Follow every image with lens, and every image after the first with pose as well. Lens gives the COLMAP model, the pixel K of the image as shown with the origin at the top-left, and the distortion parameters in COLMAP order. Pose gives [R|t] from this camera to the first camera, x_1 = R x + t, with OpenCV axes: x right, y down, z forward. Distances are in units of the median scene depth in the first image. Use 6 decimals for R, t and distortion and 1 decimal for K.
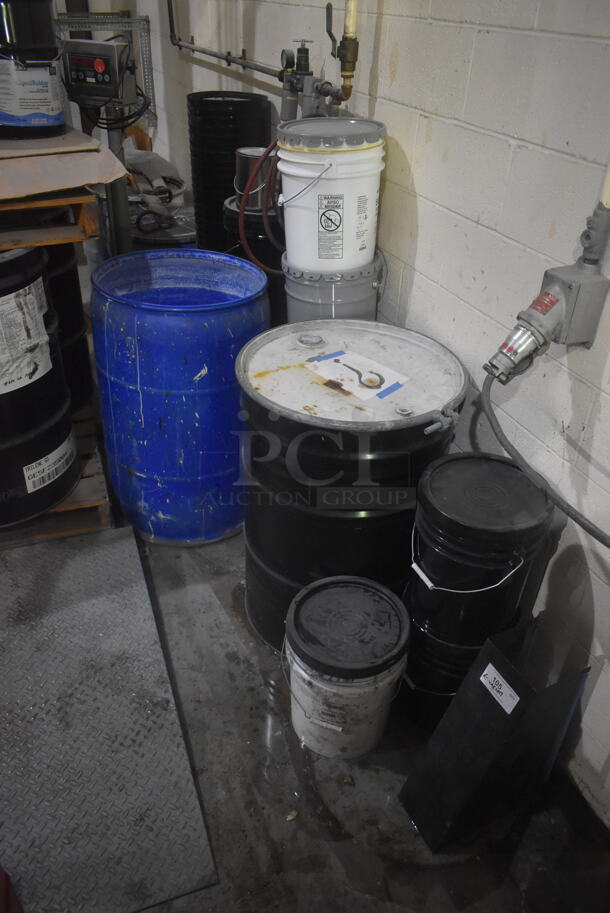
lens RADIAL K [[698.8, 0, 305.0], [0, 698.8, 456.5], [0, 0, 1]] dist [-0.025759, 0.009659]
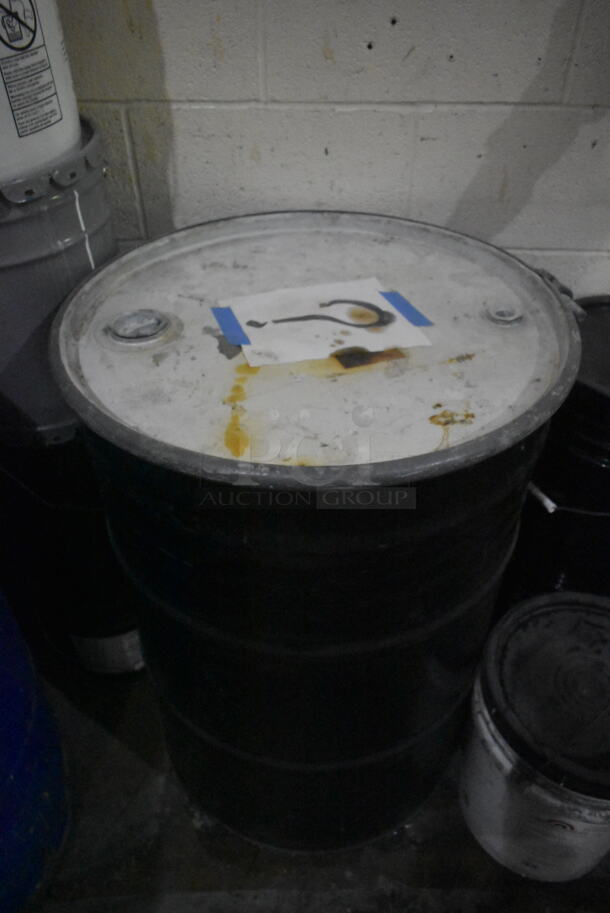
lens RADIAL K [[698.8, 0, 305.0], [0, 698.8, 456.5], [0, 0, 1]] dist [-0.025759, 0.009659]
pose [[0.451916, -0.607253, 0.653464, -0.280084], [0.519939, 0.774545, 0.360198, -0.215603], [-0.724869, 0.176982, 0.665765, 0.700968]]
